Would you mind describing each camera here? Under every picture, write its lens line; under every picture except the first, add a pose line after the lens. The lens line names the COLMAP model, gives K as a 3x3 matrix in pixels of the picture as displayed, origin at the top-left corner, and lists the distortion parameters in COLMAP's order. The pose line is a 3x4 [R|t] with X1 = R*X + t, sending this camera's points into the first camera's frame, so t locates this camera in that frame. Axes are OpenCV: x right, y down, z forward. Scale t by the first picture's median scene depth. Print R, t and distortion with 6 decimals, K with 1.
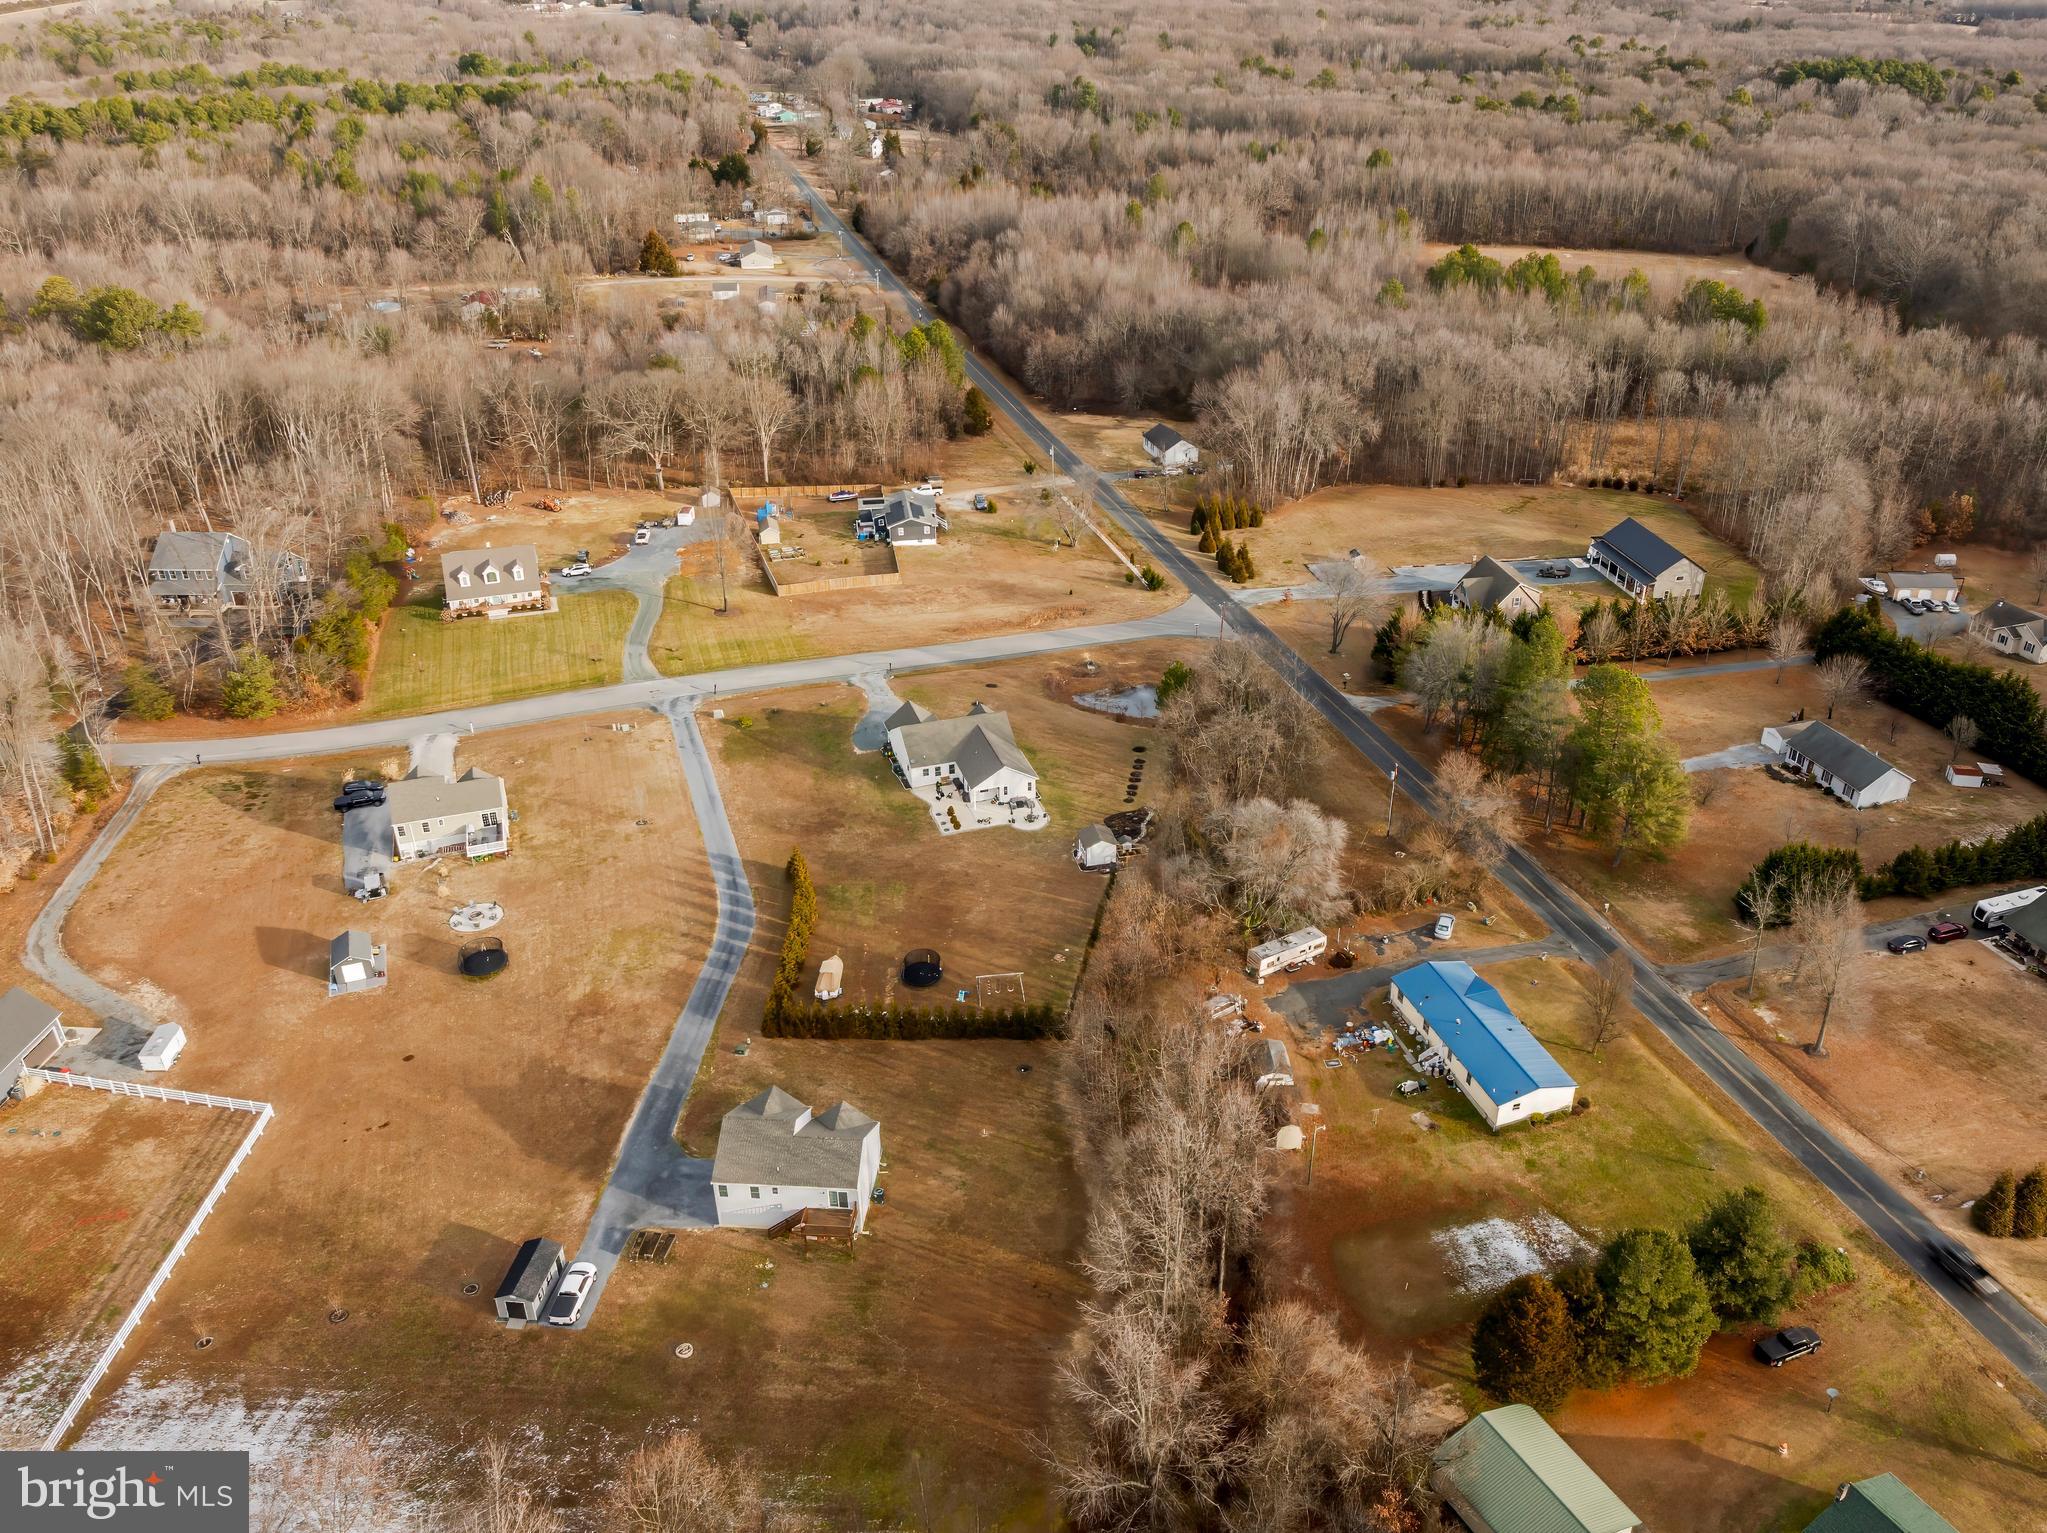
lens RADIAL K [[1610.0, 0, 1126.8], [0, 1610.0, 794.3], [0, 0, 1]] dist [-0.024283, 0.009212]
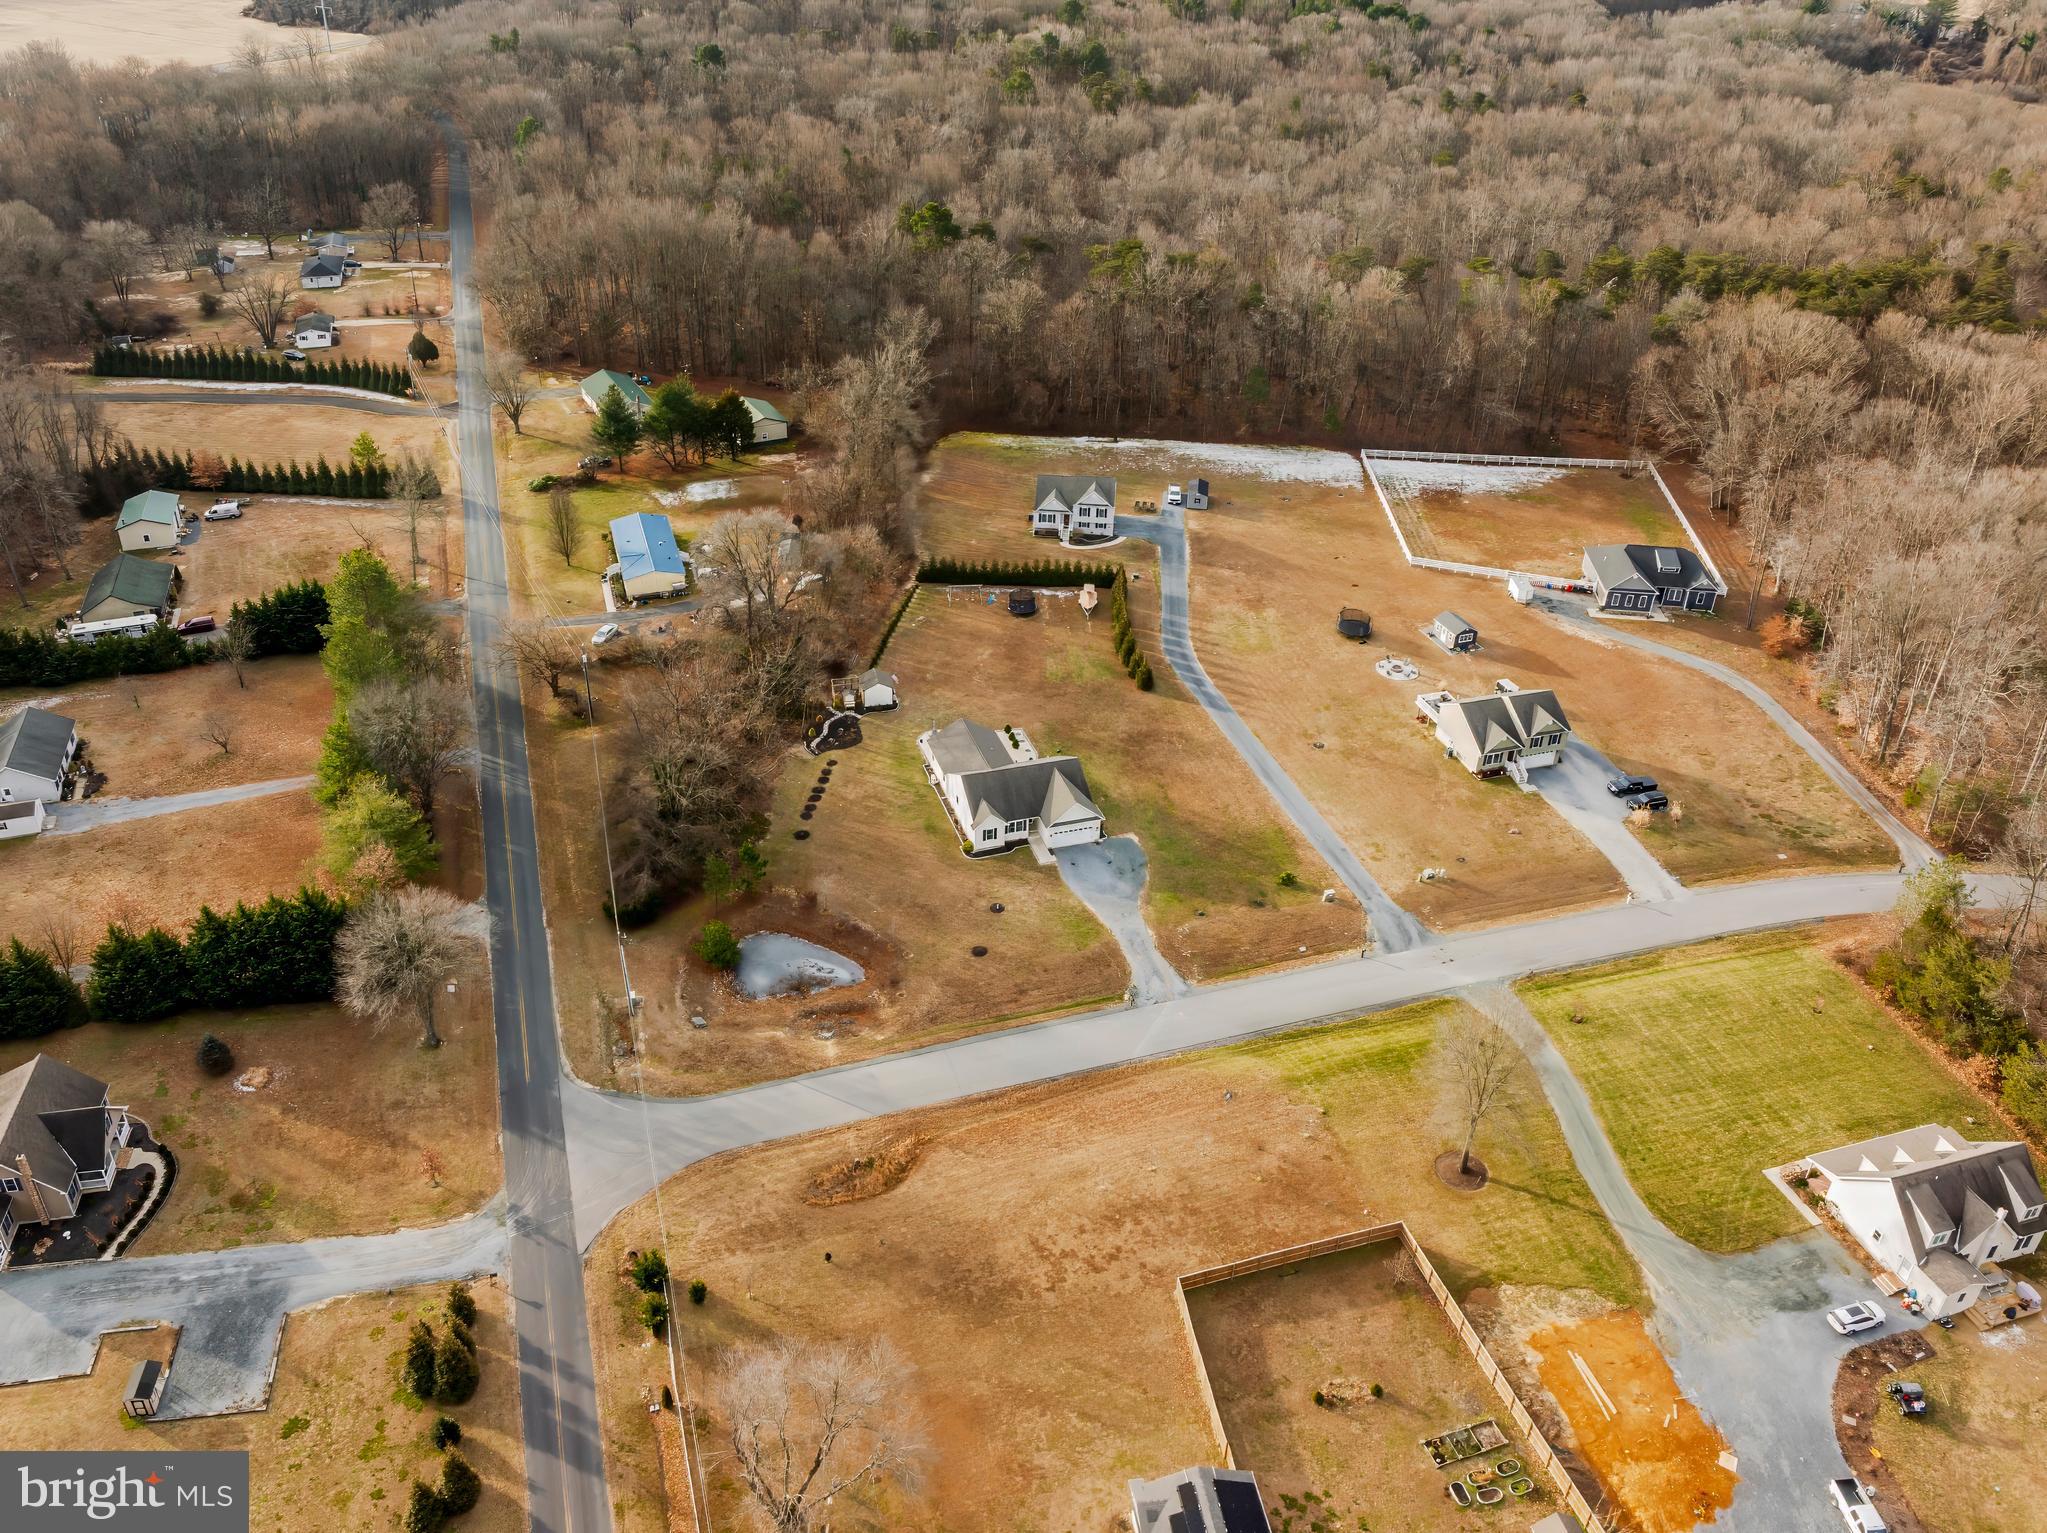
lens RADIAL K [[1549.3, 0, 966.1], [0, 1549.3, 702.6], [0, 0, 1]] dist [-0.017534, -0.004066]
pose [[-0.997392, -0.060562, 0.039259, -0.098709], [0.004939, 0.485410, 0.874272, -0.717797], [-0.072005, 0.872186, -0.483845, 1.237293]]
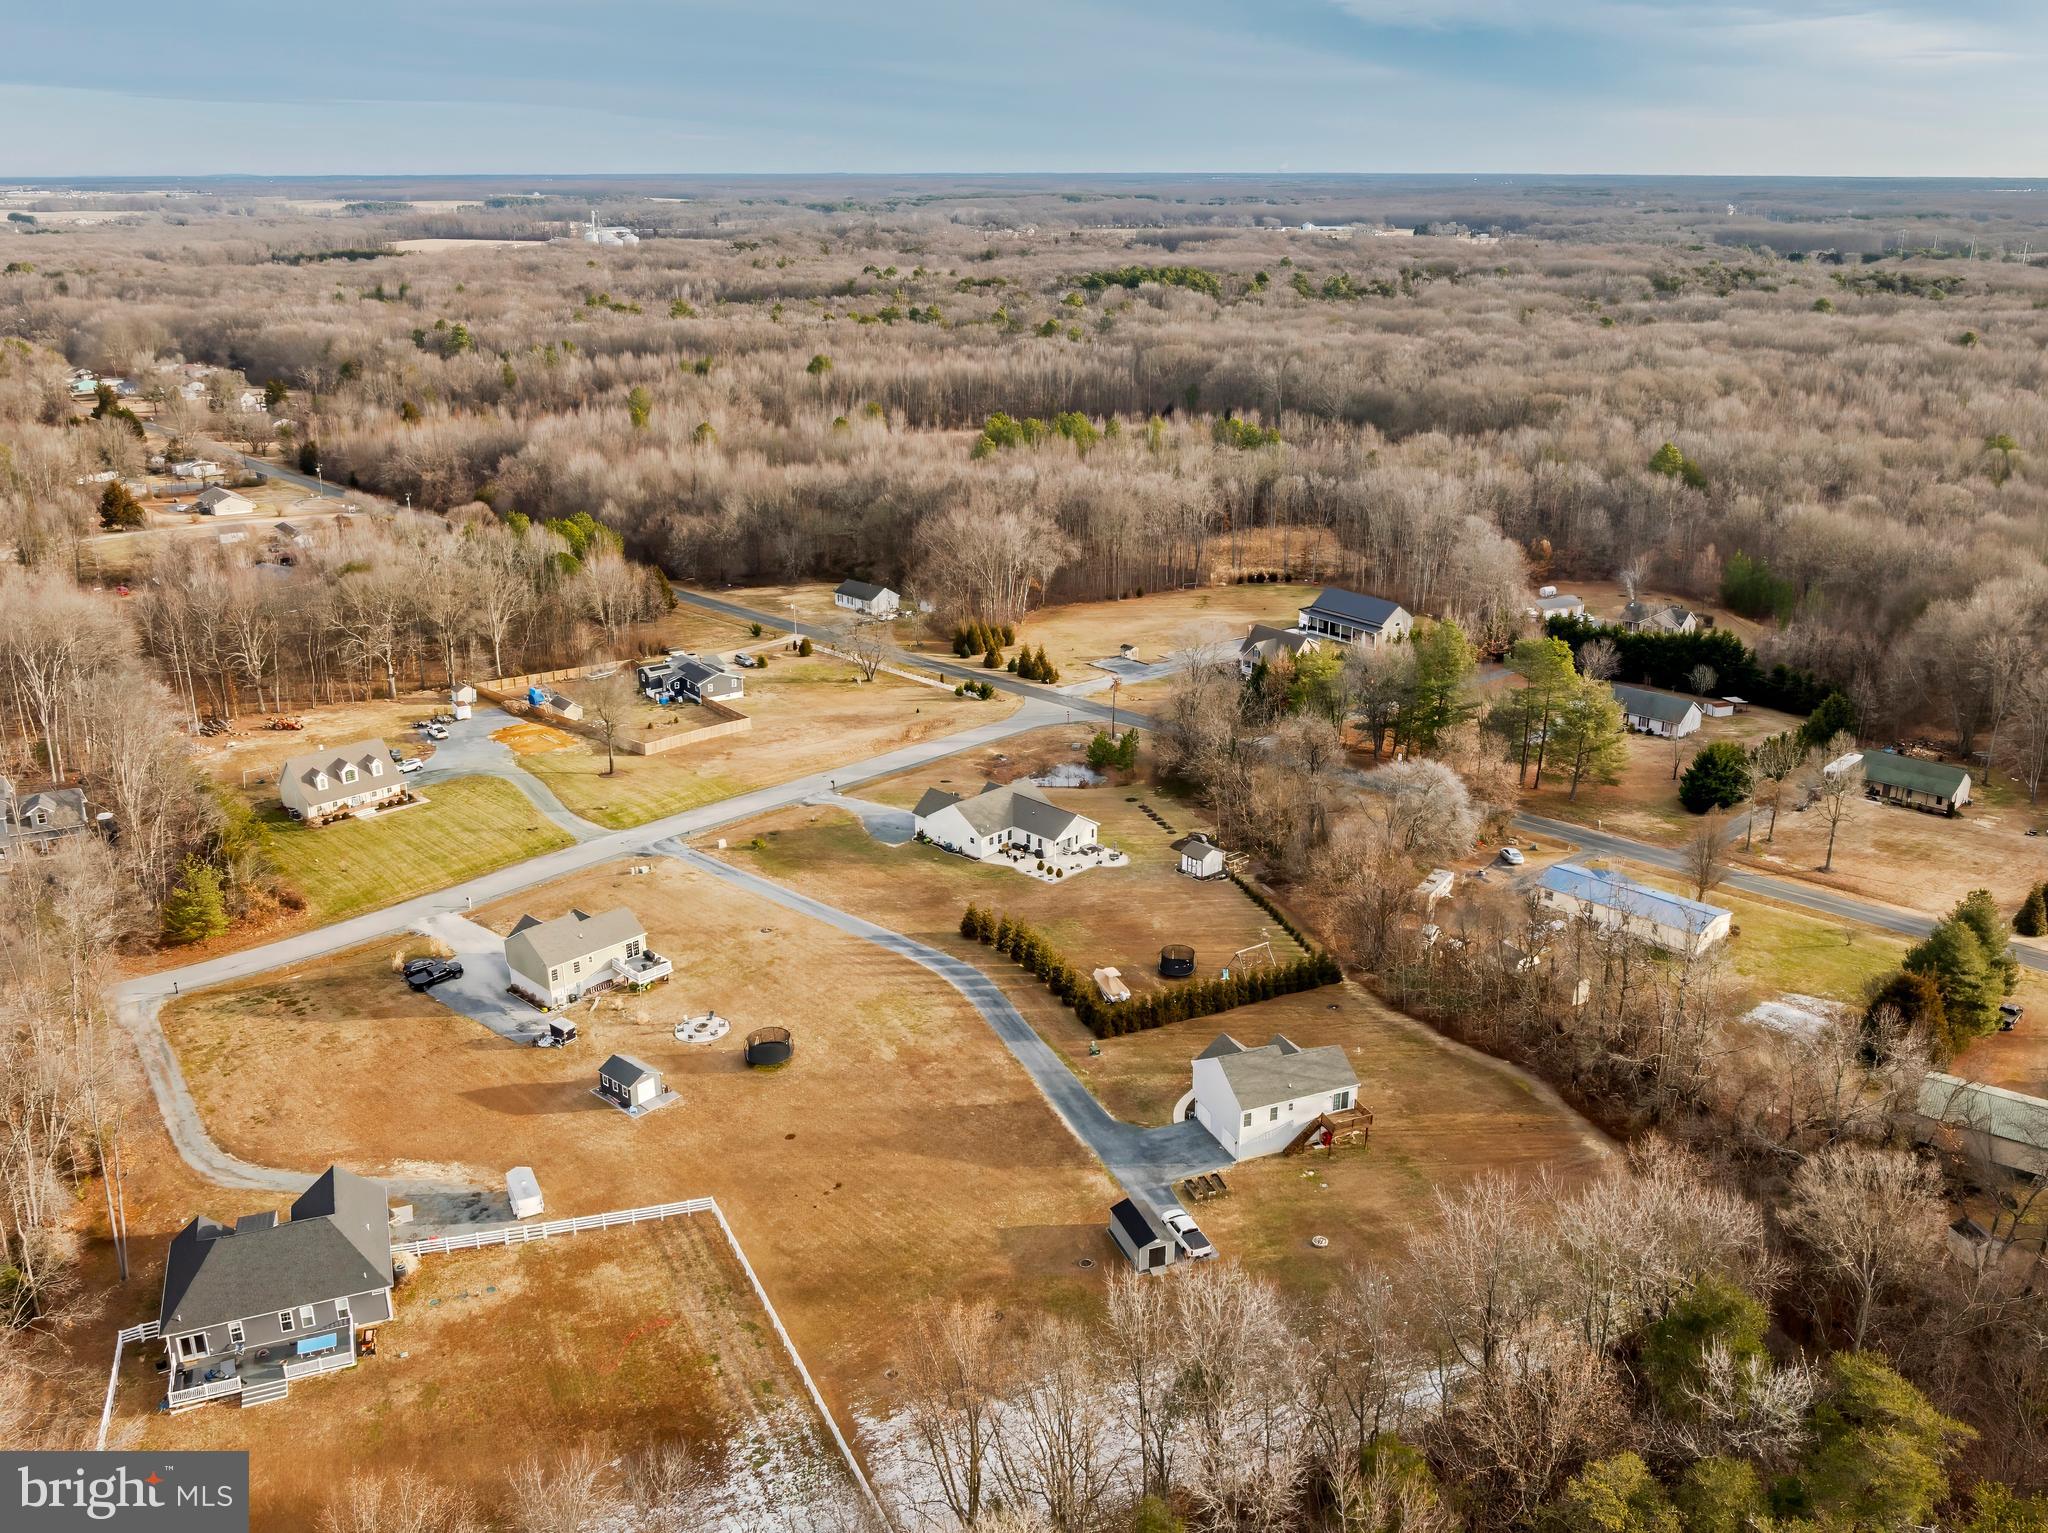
lens RADIAL K [[1718.7, 0, 1057.9], [0, 1718.7, 768.2], [0, 0, 1]] dist [-0.018990, -0.001353]
pose [[0.901044, -0.160044, 0.403119, -0.460630], [0.229182, 0.964766, -0.129235, 0.082292], [-0.368233, 0.208834, 0.905976, -0.019758]]
